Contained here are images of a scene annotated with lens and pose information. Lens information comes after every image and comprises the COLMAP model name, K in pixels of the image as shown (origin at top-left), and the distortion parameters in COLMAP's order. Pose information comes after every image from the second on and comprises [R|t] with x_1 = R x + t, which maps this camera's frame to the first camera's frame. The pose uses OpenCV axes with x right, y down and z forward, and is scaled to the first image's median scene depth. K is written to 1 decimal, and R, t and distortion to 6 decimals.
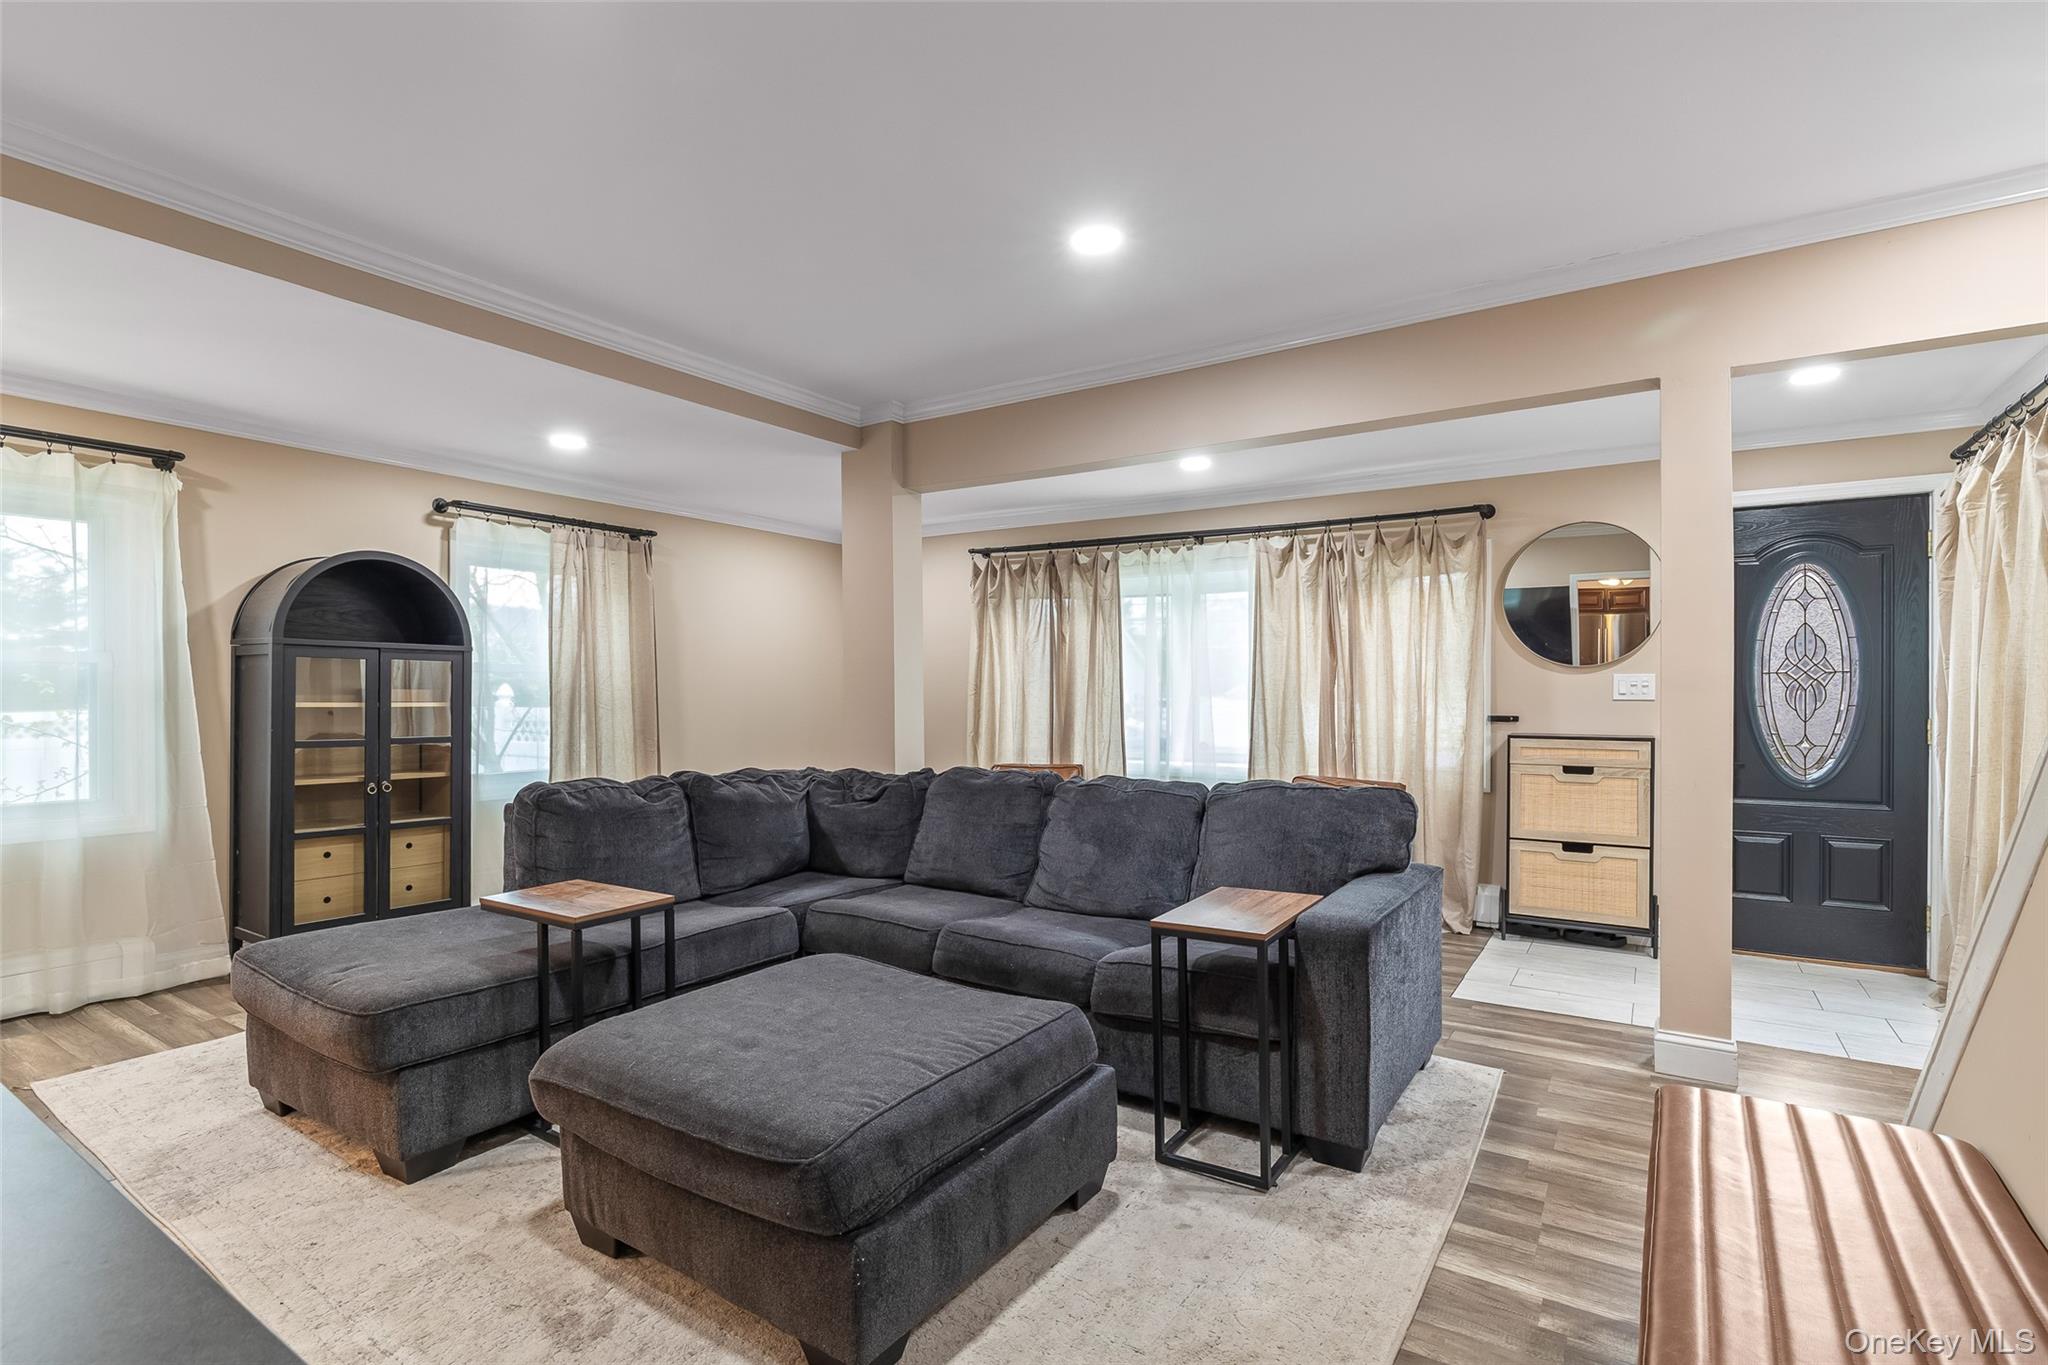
lens RADIAL K [[1009.8, 0, 995.6], [0, 1009.8, 679.8], [0, 0, 1]] dist [0.002173, -0.000320]
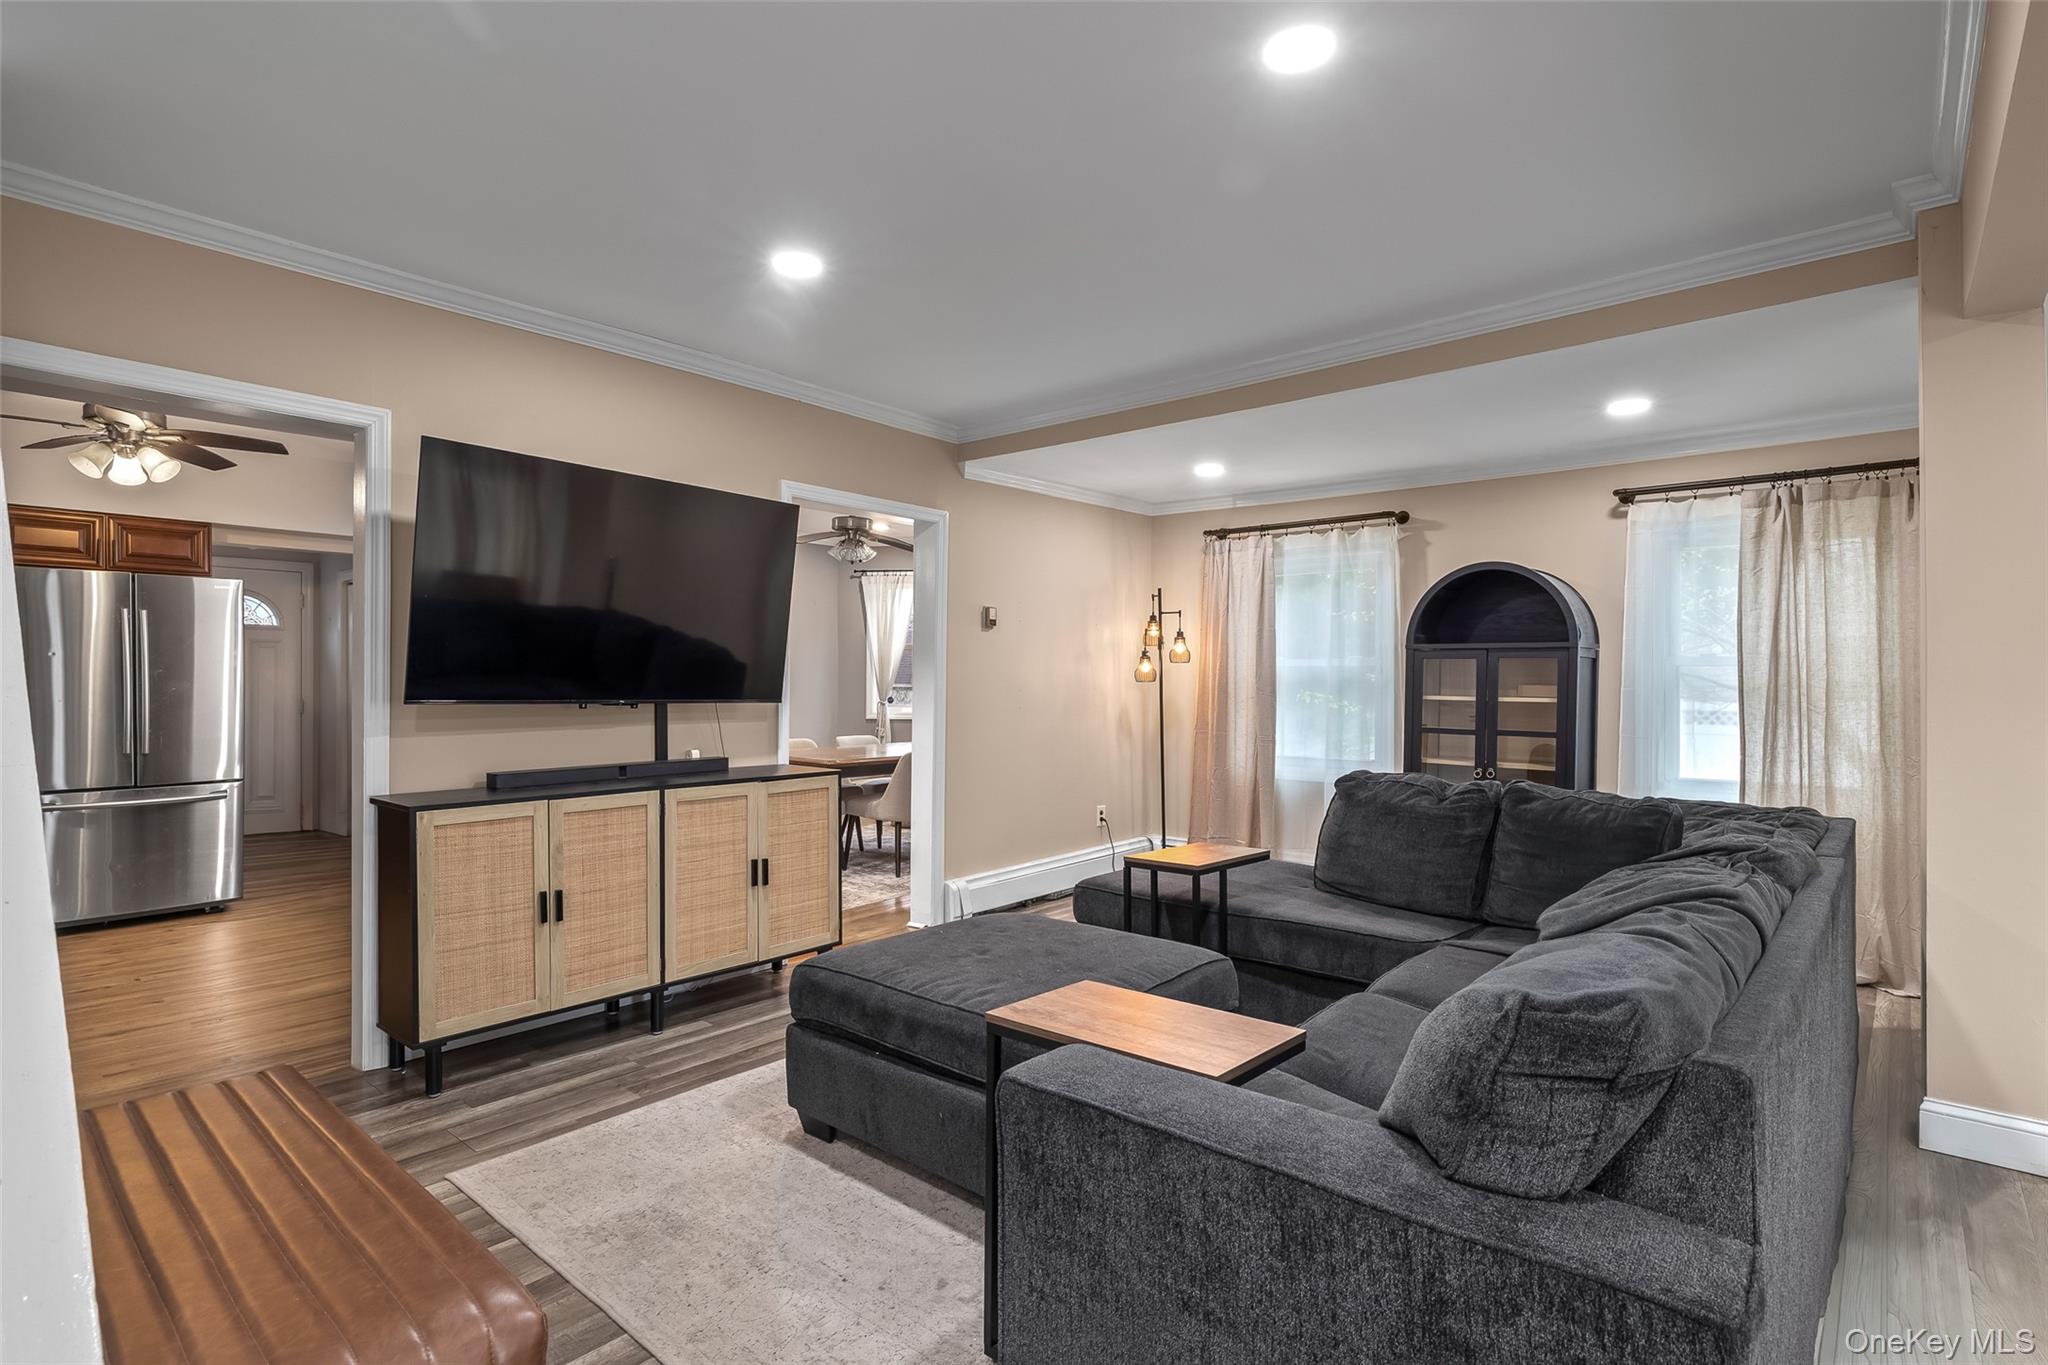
lens RADIAL K [[1009.8, 0, 995.6], [0, 1009.8, 679.8], [0, 0, 1]] dist [0.002173, -0.000320]
pose [[-0.145034, -0.004481, -0.989417, 0.637370], [0.002403, 0.999985, -0.004881, 0.007767], [0.989424, -0.003086, -0.145021, 0.706811]]
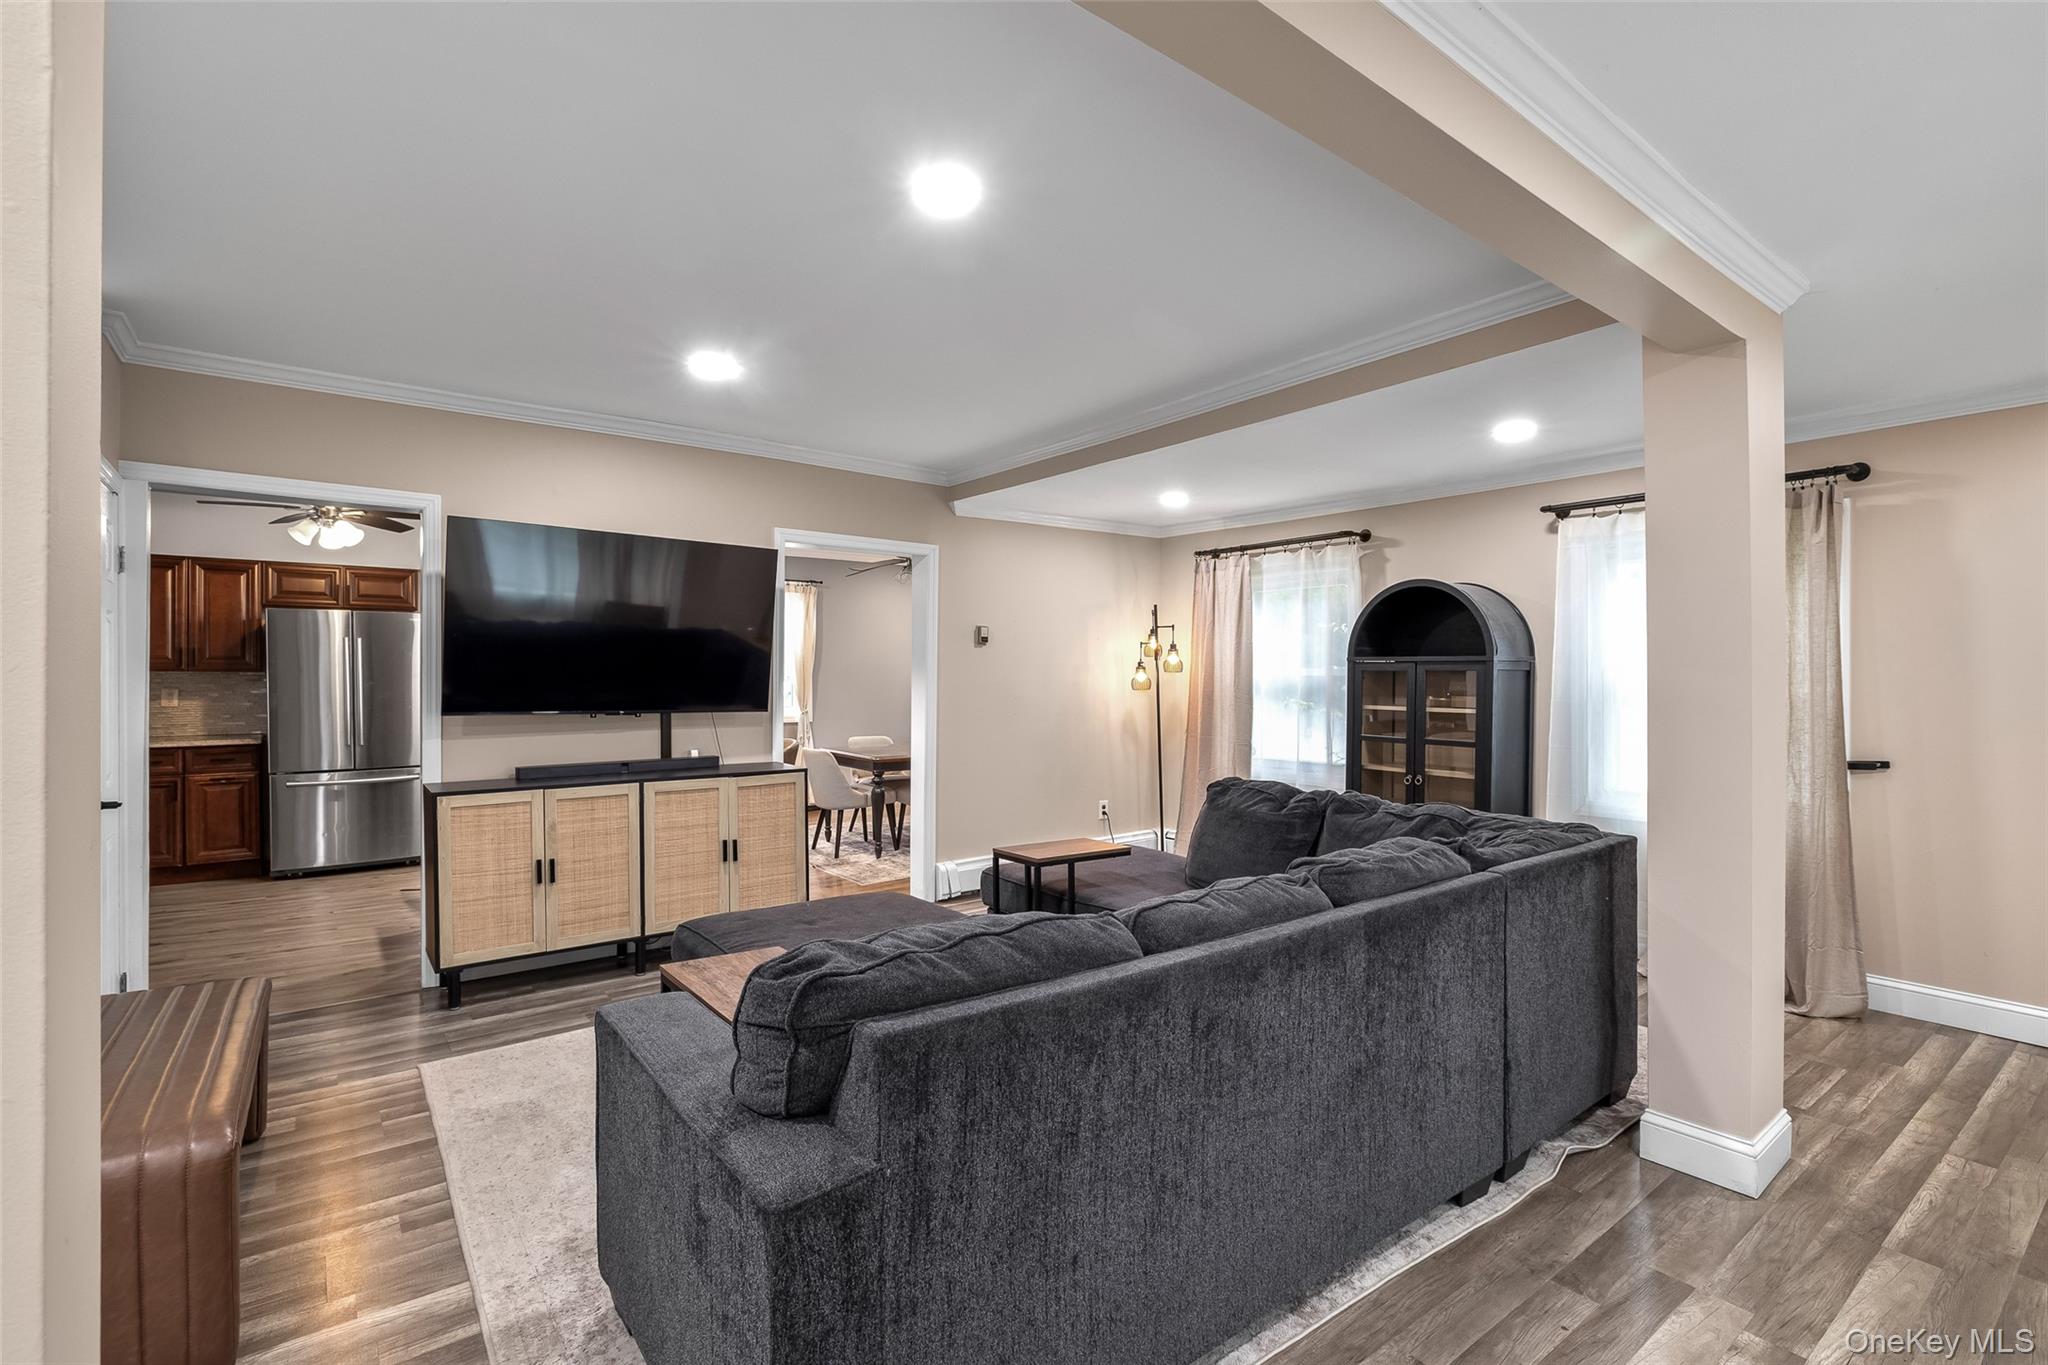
lens RADIAL K [[923.8, 0, 985.7], [0, 923.8, 679.7], [0, 0, 1]] dist [-0.000134, 0.000215]
pose [[-0.345022, 0.000089, -0.938595, 0.633583], [0.004770, 0.999987, -0.001659, -0.012790], [0.938582, -0.005050, -0.345018, 1.017887]]
